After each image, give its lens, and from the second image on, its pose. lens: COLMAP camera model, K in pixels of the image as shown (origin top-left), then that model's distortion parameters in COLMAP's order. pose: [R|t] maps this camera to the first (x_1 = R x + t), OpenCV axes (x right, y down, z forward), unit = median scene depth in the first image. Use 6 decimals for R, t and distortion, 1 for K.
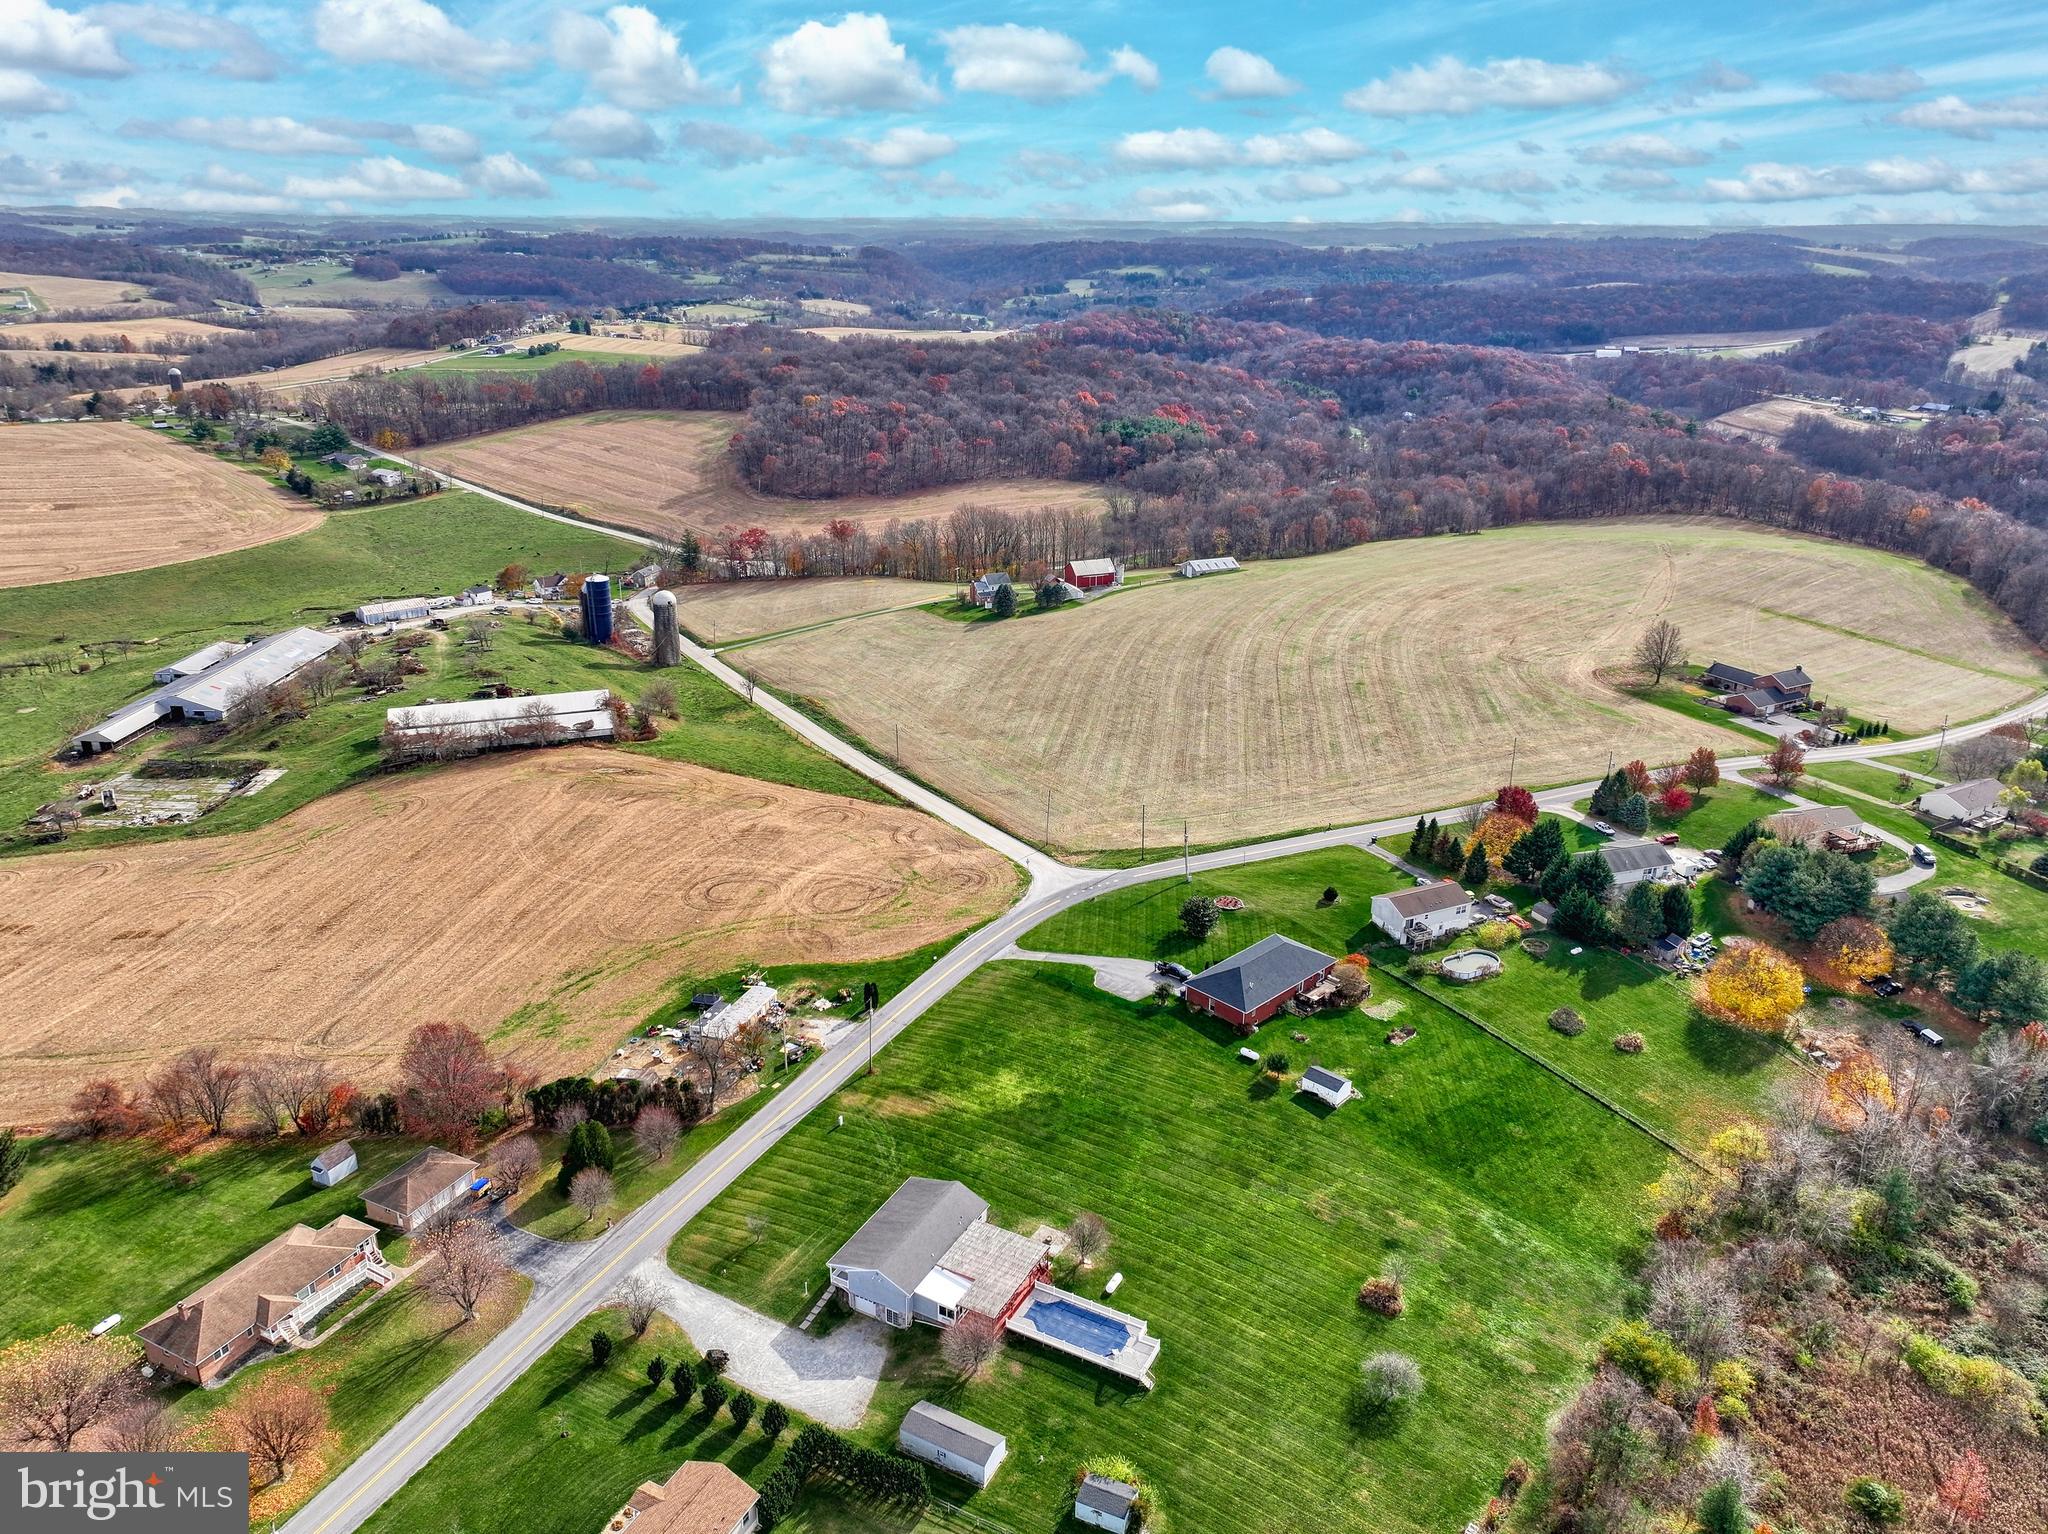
lens RADIAL K [[1440.5, 0, 1027.9], [0, 1440.5, 774.5], [0, 0, 1]] dist [-0.000851, 0.019352]
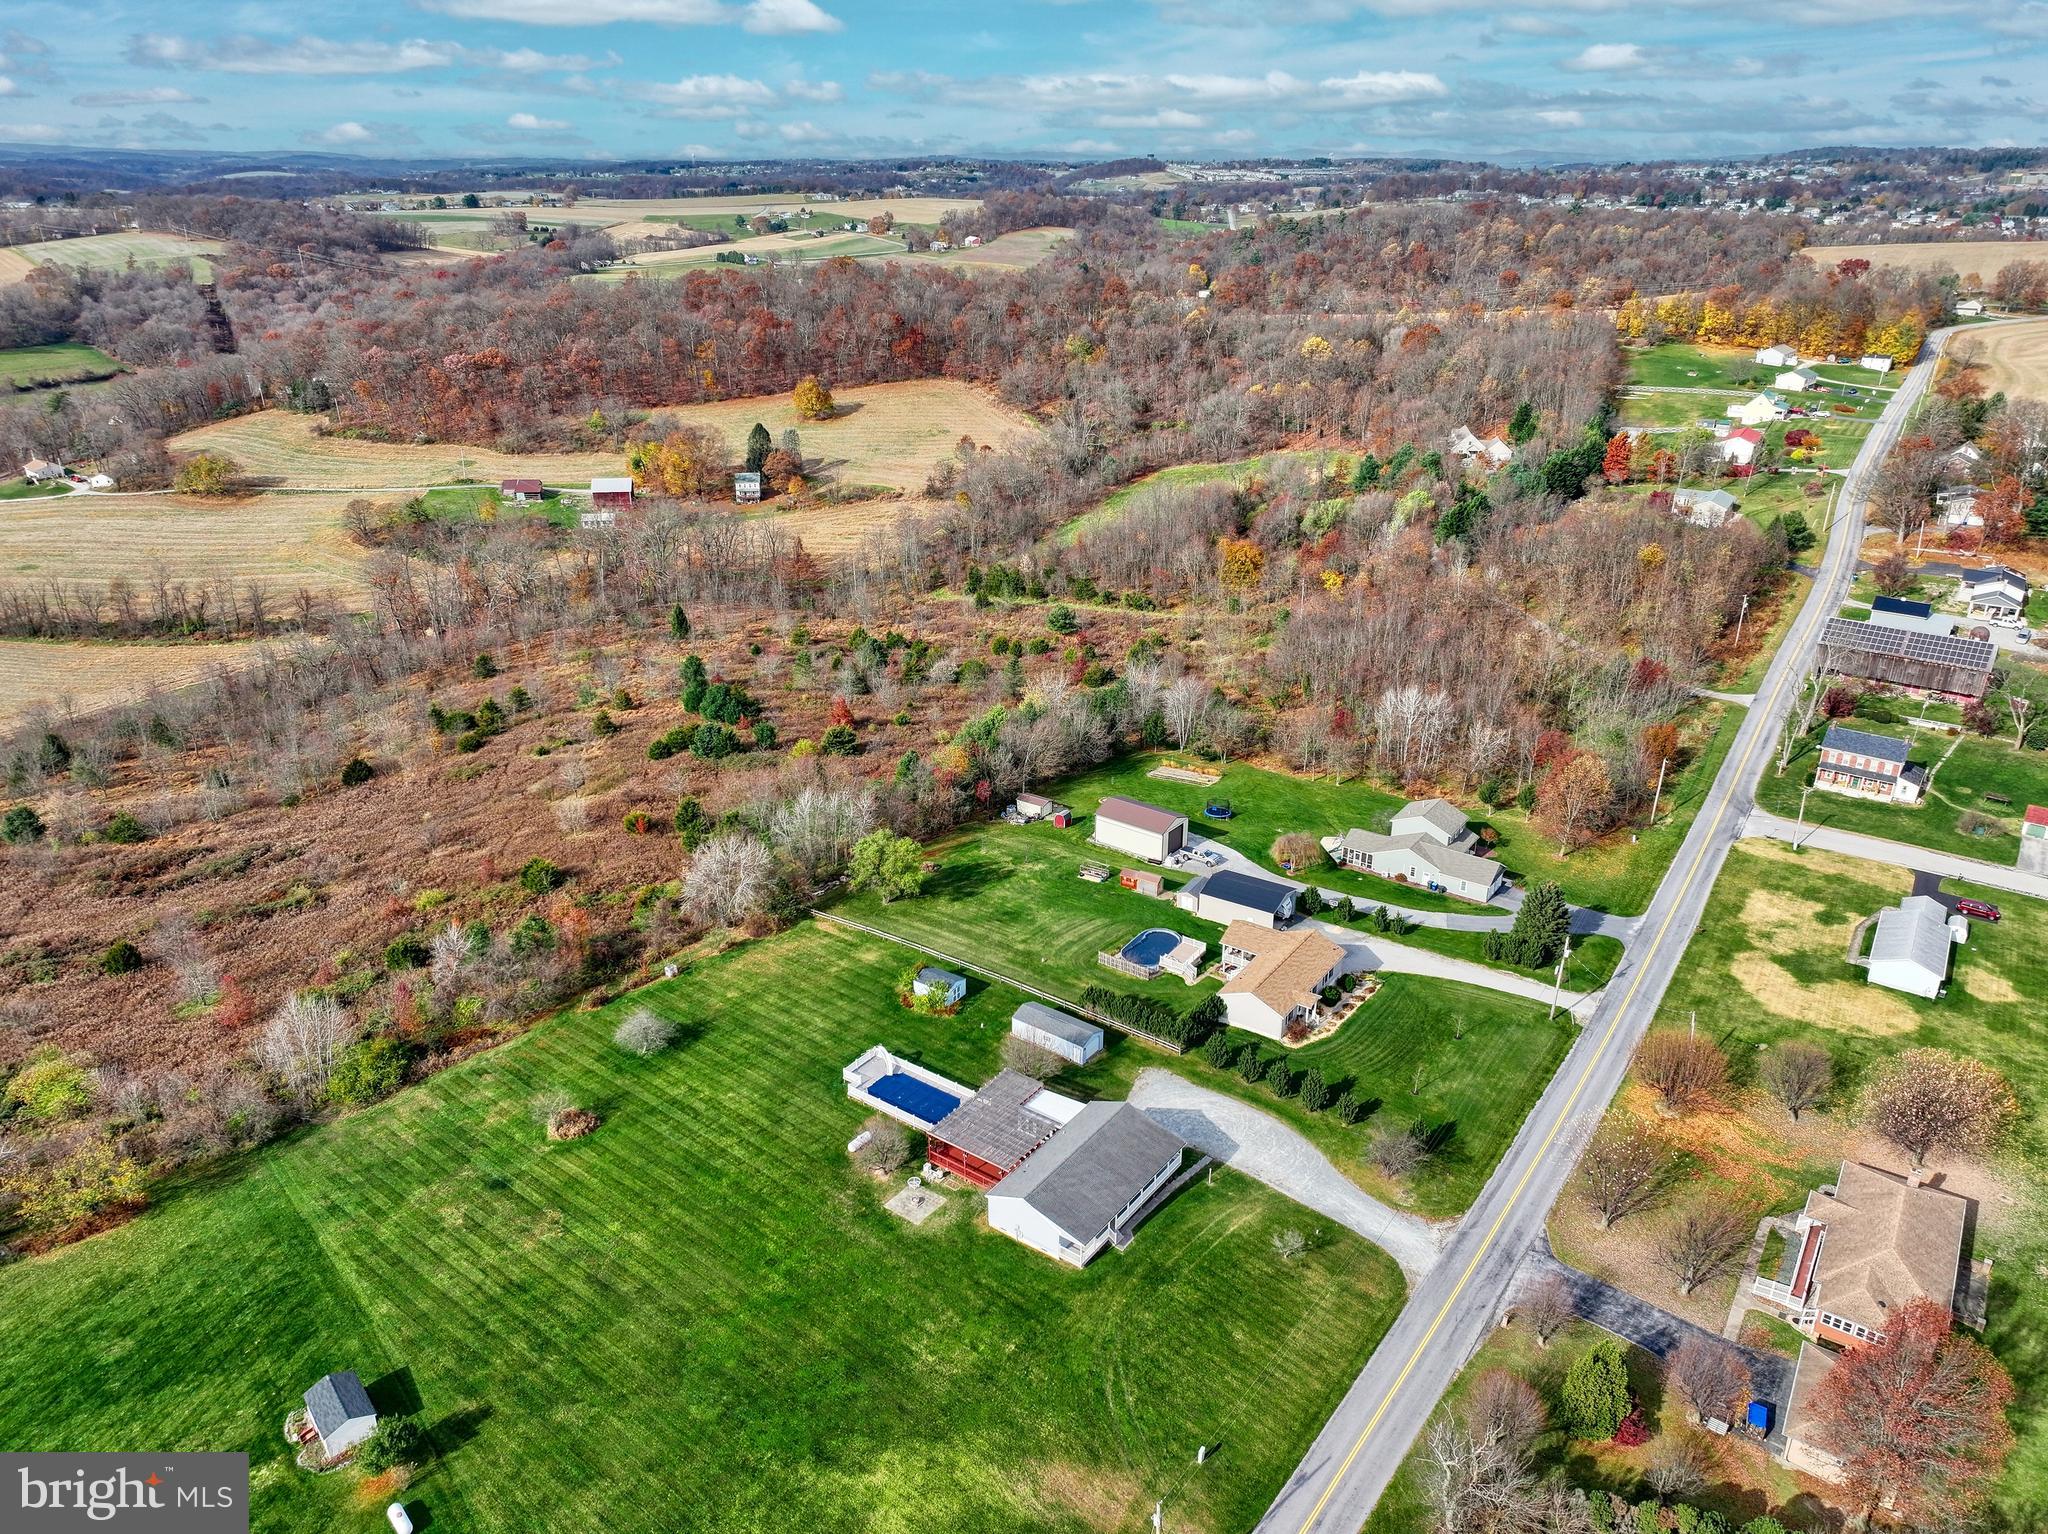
lens RADIAL K [[1440.5, 0, 1024.6], [0, 1440.5, 773.1], [0, 0, 1]] dist [-0.000851, 0.019352]
pose [[-0.990255, -0.065436, 0.122938, -0.108968], [0.040226, 0.710726, 0.702318, -0.344220], [-0.133332, 0.700419, -0.701167, 1.177403]]
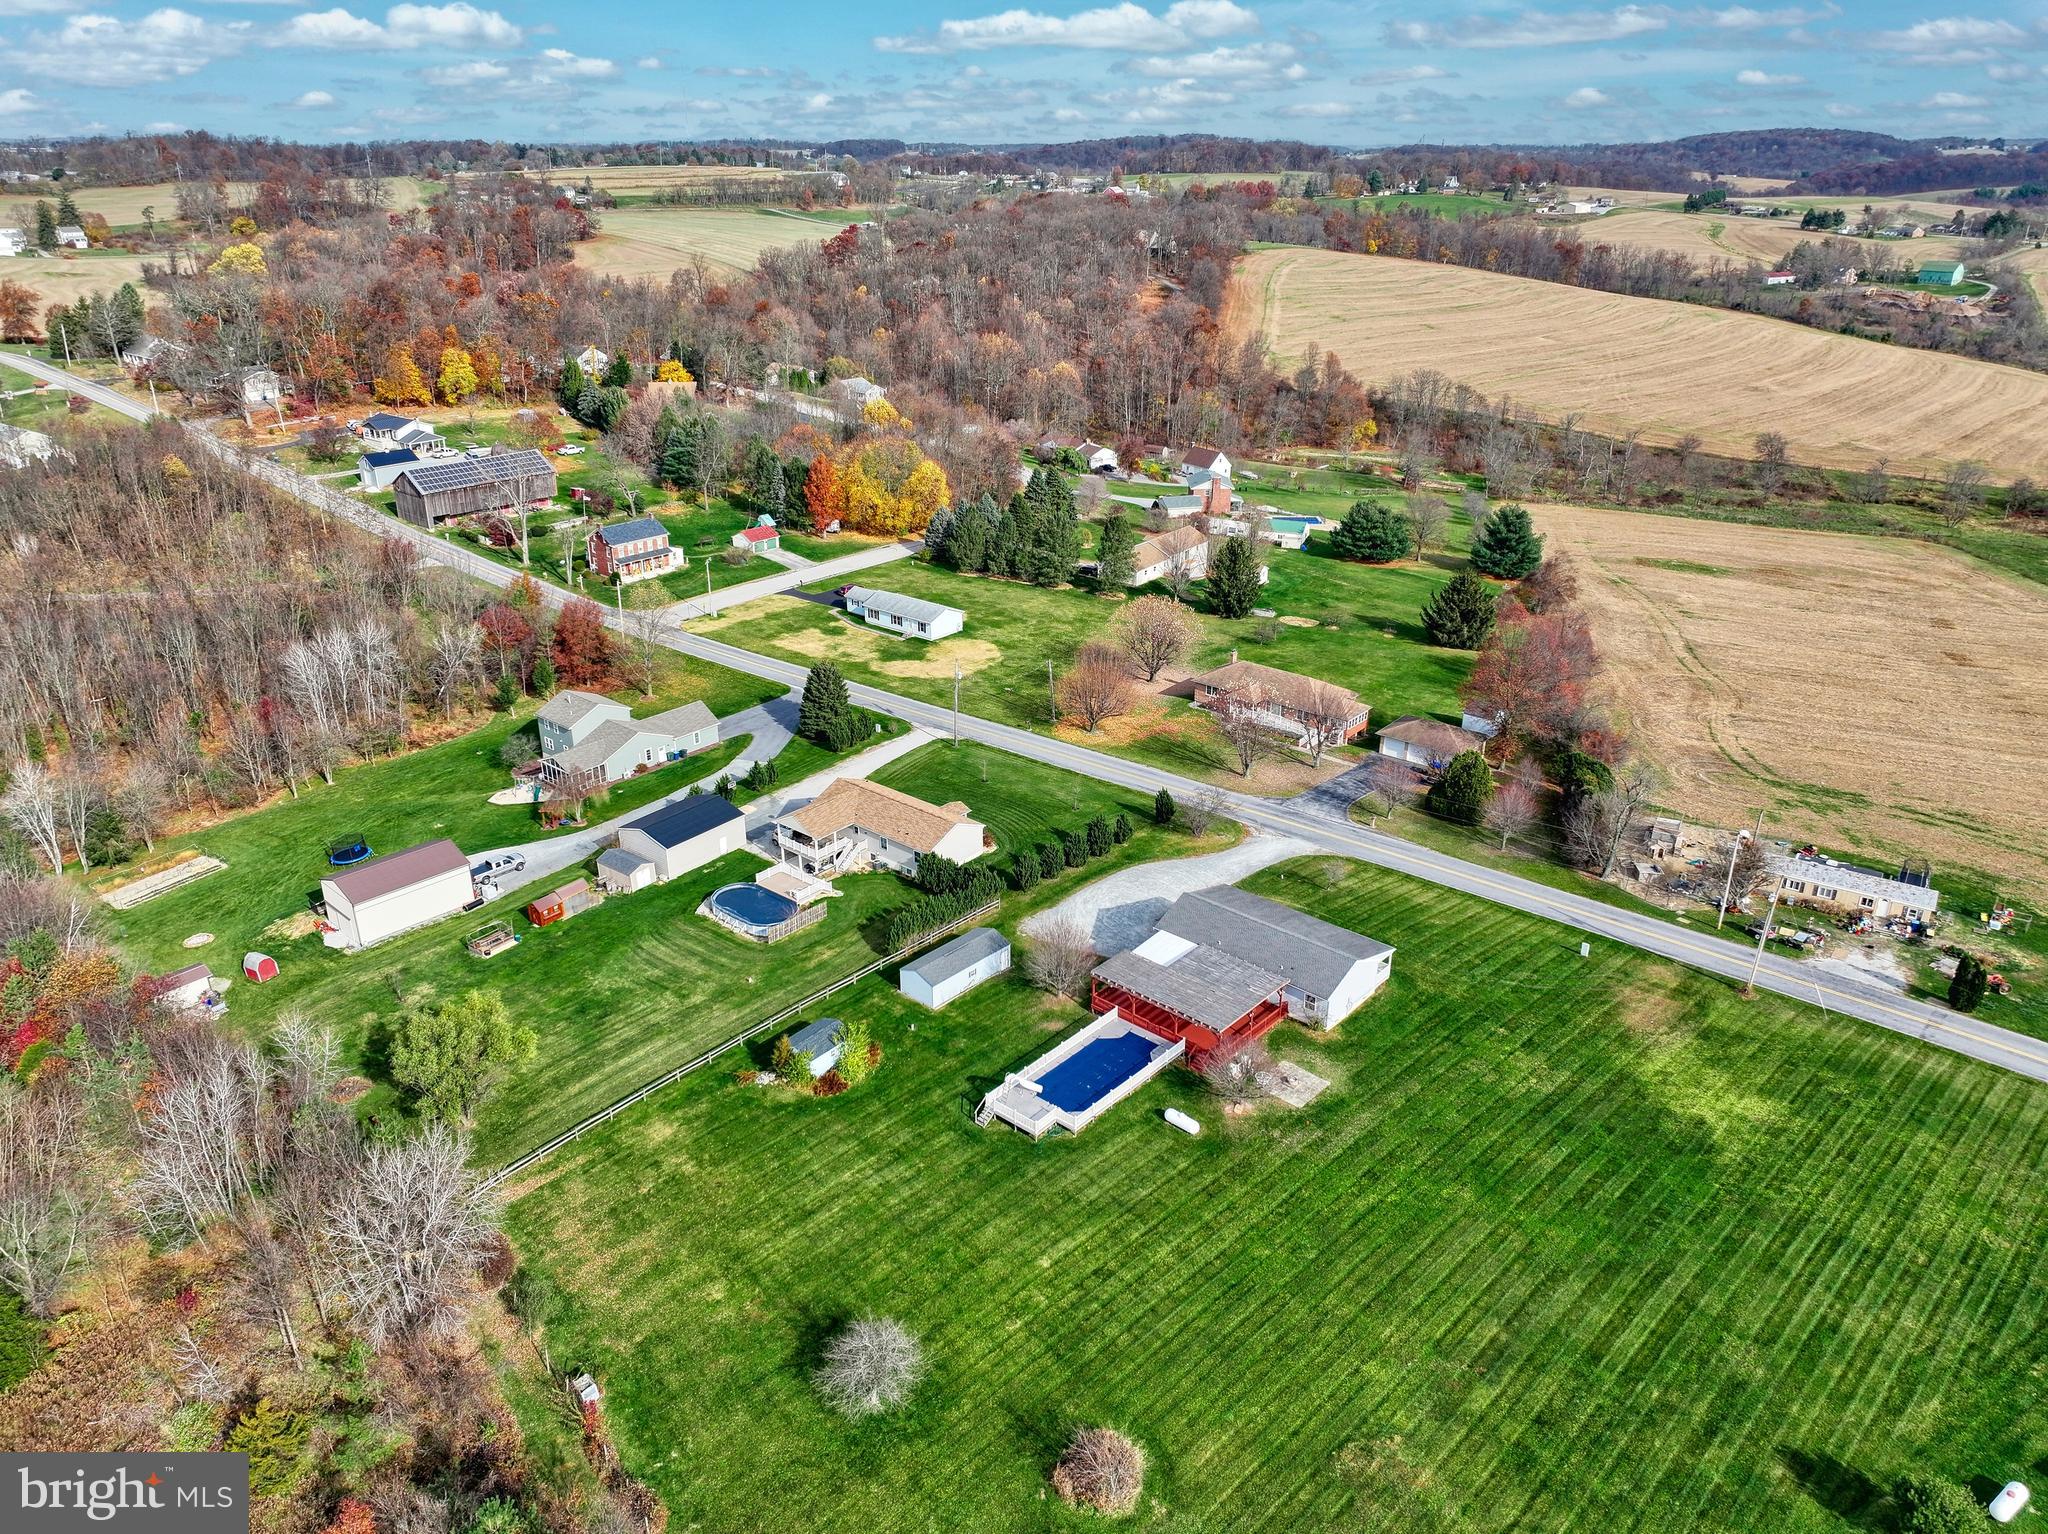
lens RADIAL K [[1440.5, 0, 1022.8], [0, 1440.5, 765.7], [0, 0, 1]] dist [-0.000851, 0.019352]
pose [[-0.237008, 0.380268, -0.893993, 0.490782], [-0.355463, 0.822460, 0.444078, -0.037959], [0.904142, 0.423032, -0.059758, 0.736515]]
